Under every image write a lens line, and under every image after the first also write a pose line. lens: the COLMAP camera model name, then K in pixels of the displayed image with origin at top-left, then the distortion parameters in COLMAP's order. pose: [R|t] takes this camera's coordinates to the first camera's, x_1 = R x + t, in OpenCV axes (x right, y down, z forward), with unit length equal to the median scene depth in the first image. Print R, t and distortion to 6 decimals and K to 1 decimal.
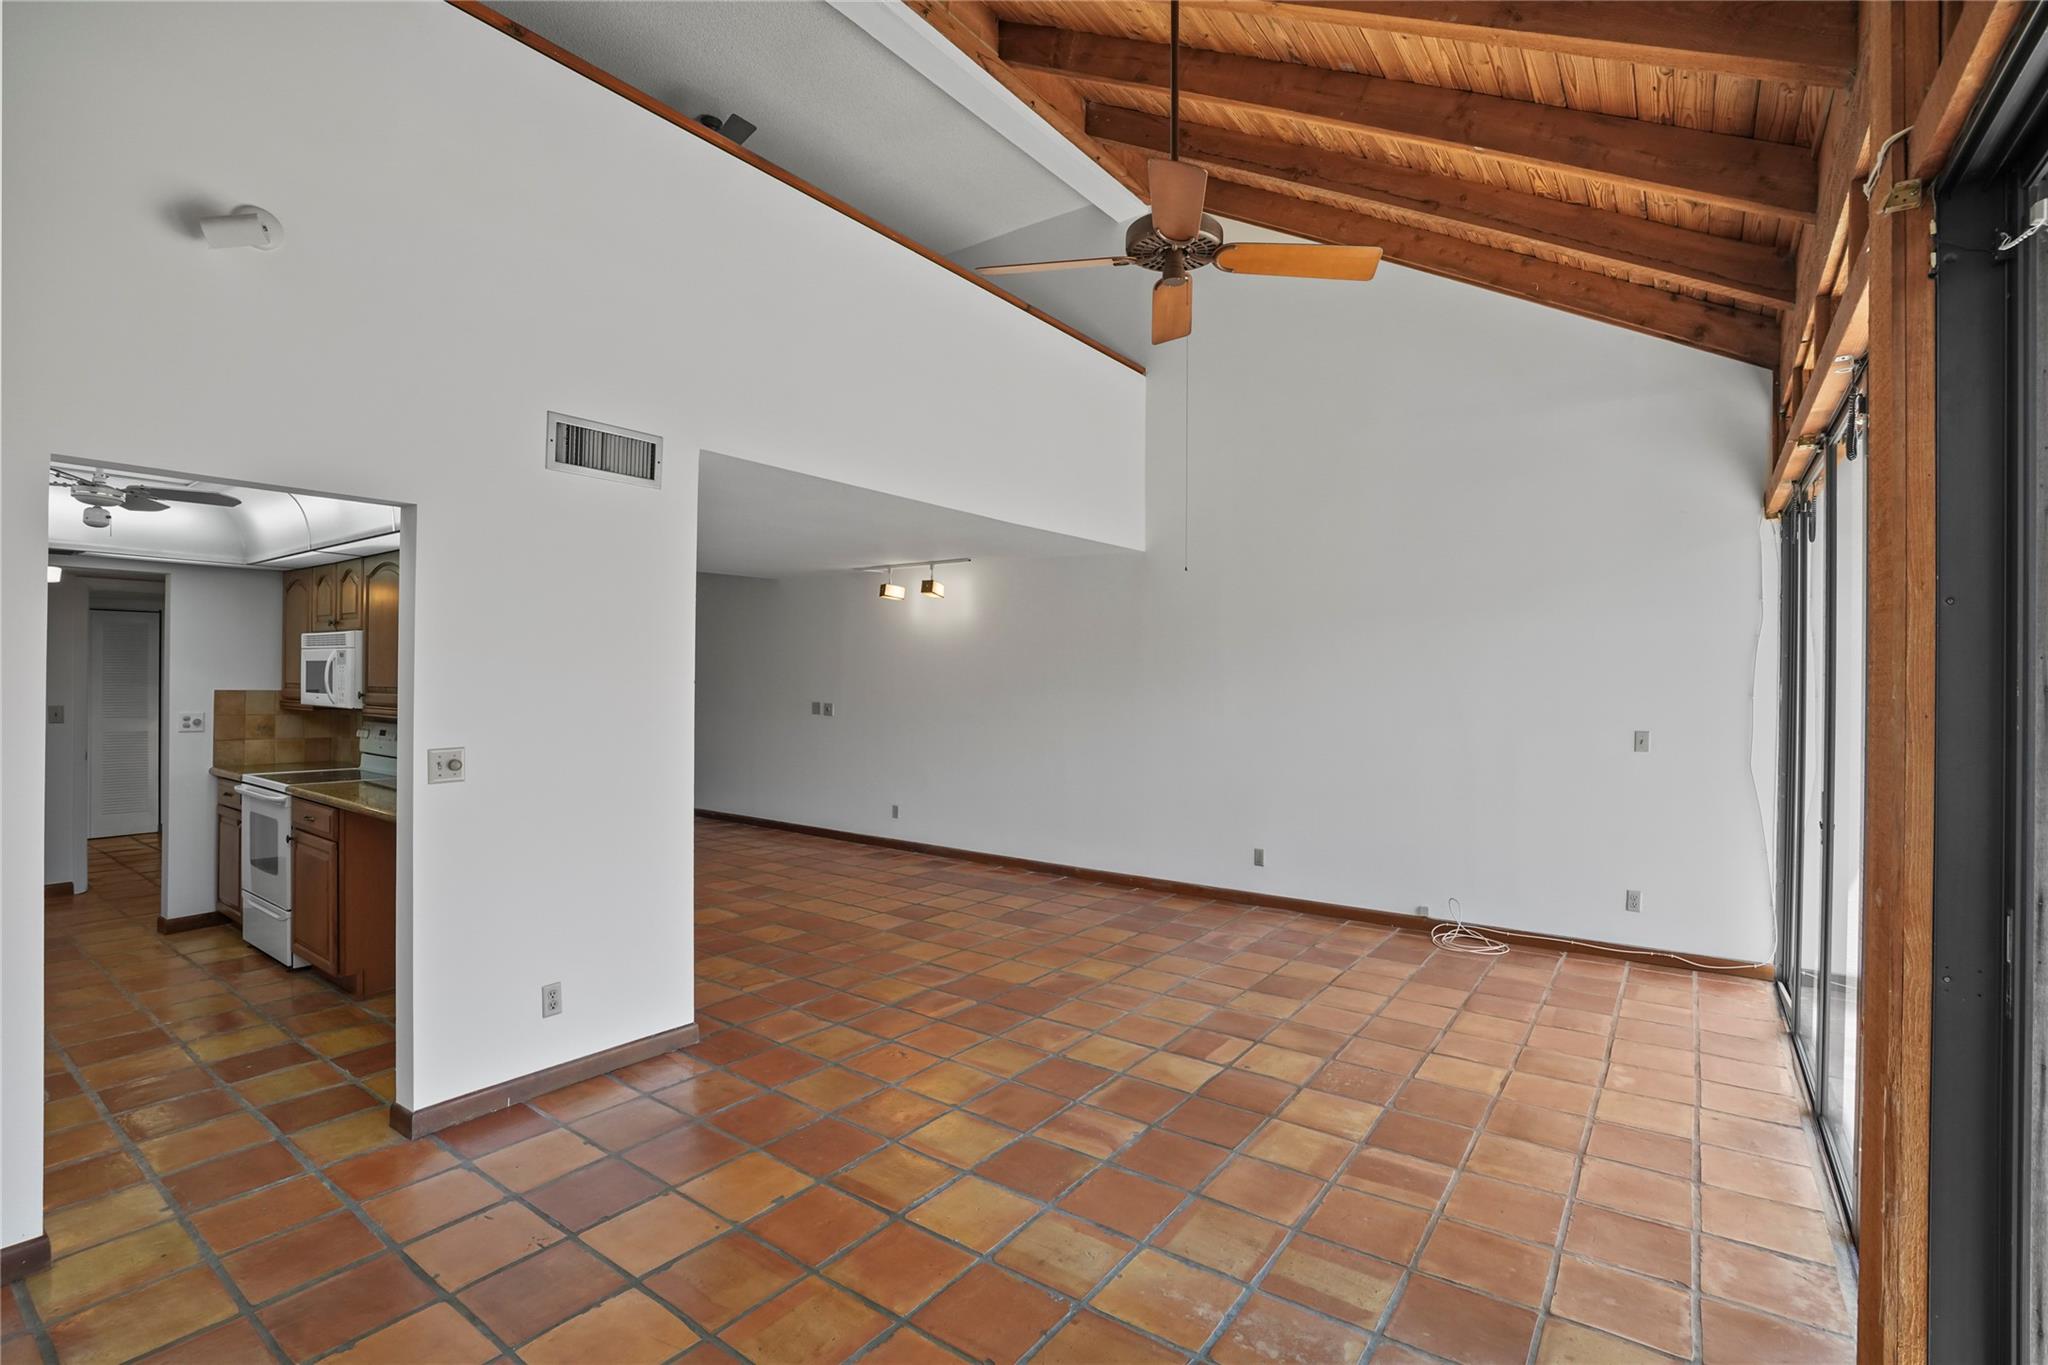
lens RADIAL K [[941.2, 0, 1026.7], [0, 941.2, 674.1], [0, 0, 1]] dist [-0.019222, 0.004526]
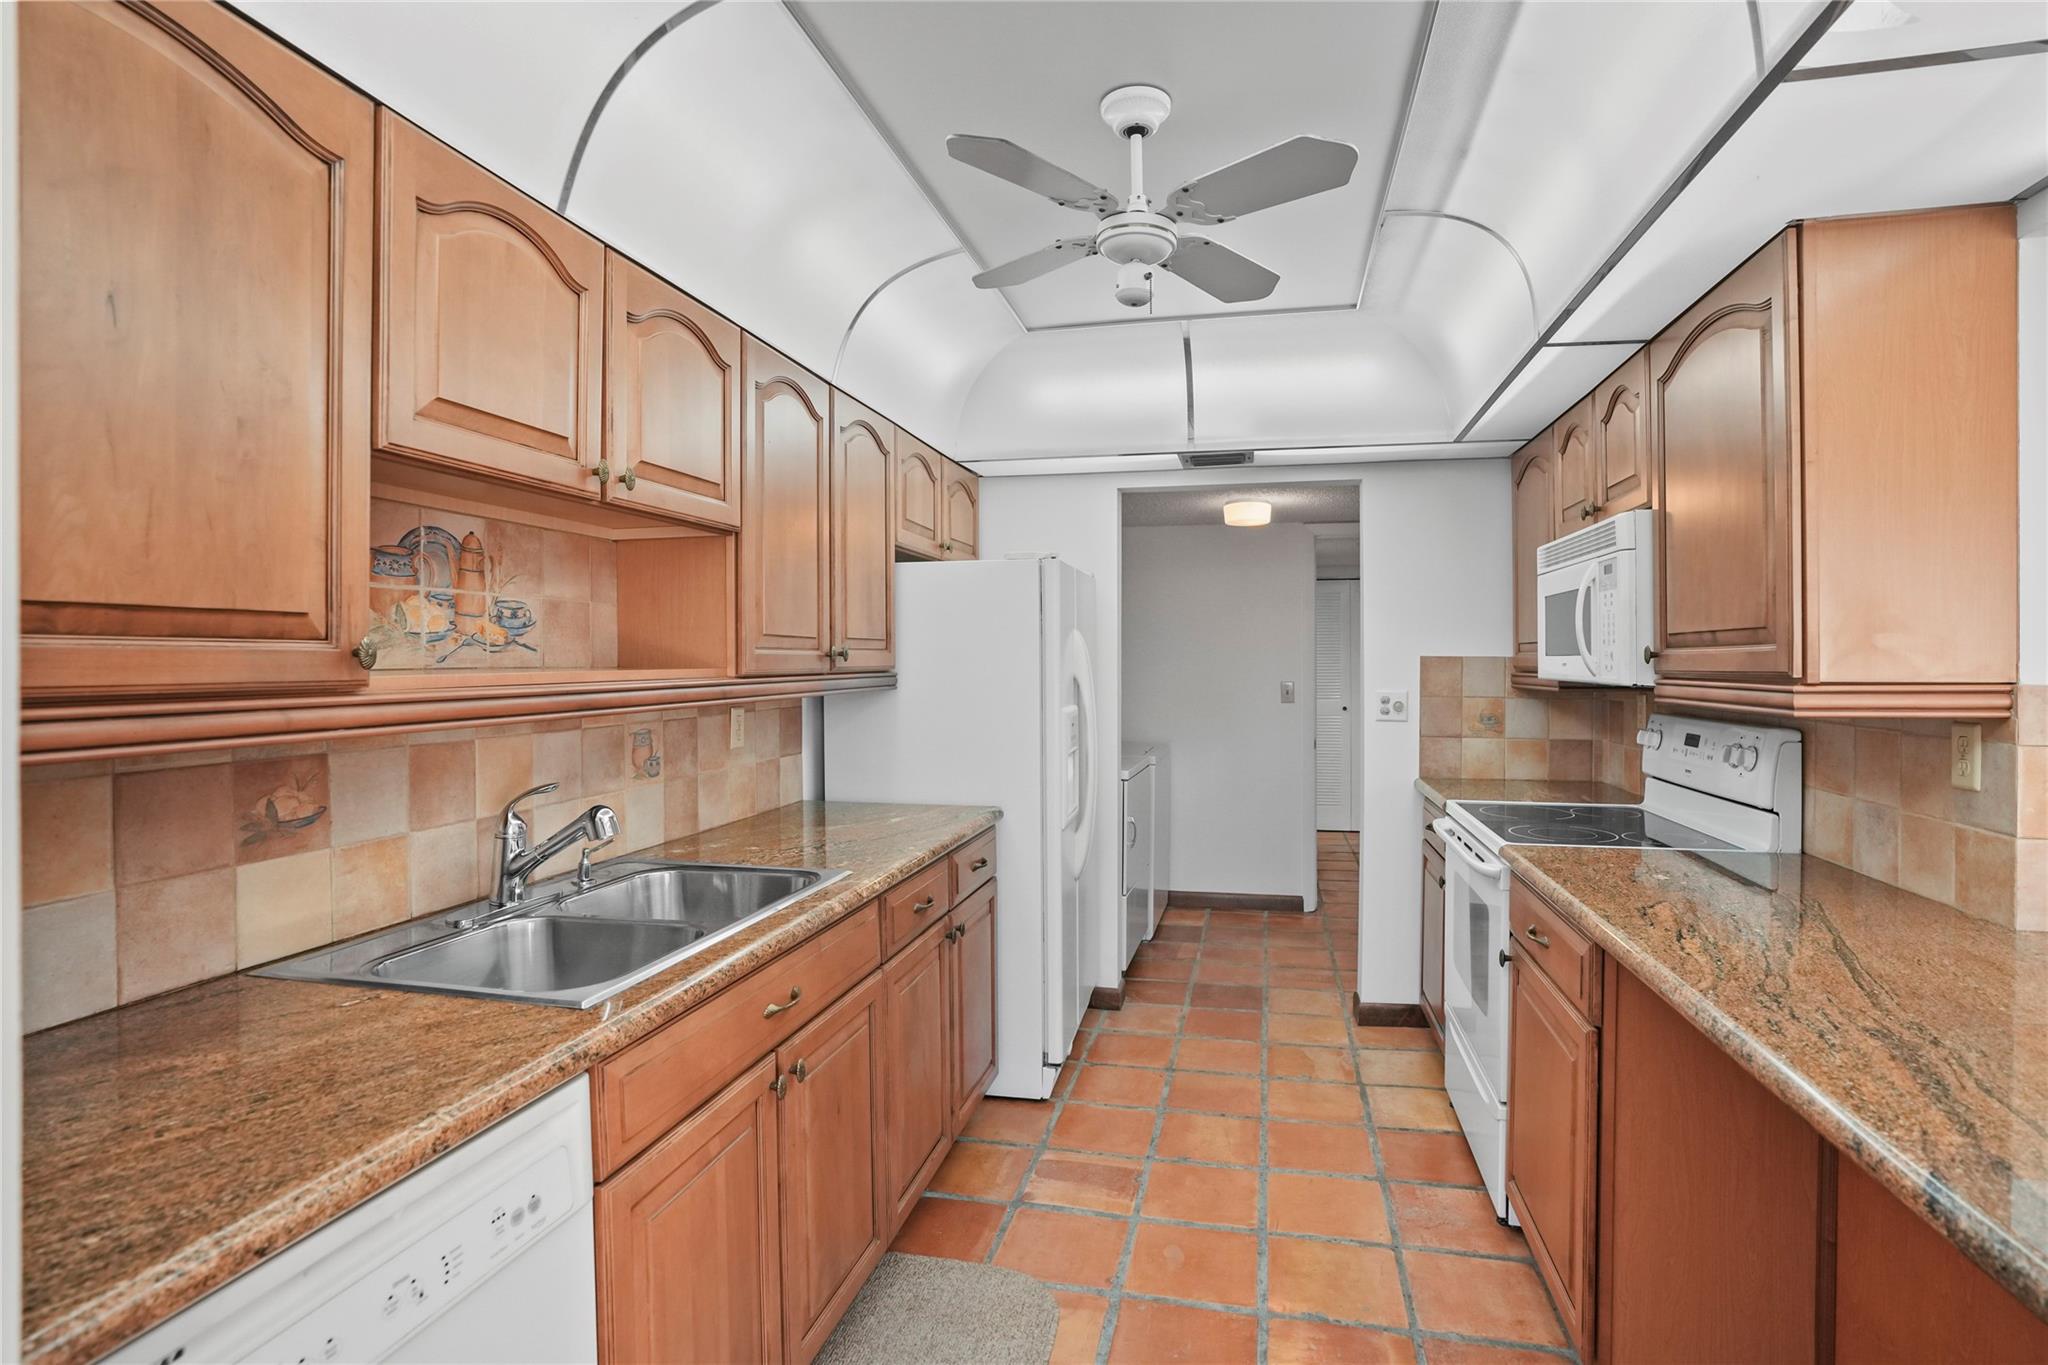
lens RADIAL K [[998.7, 0, 1022.1], [0, 998.7, 672.7], [0, 0, 1]] dist [-0.029367, -0.000456]
pose [[0.392042, -0.001974, -0.919945, -0.362959], [0.011431, 0.999931, 0.002725, 0.023660], [0.919876, -0.011584, 0.392038, 0.492651]]
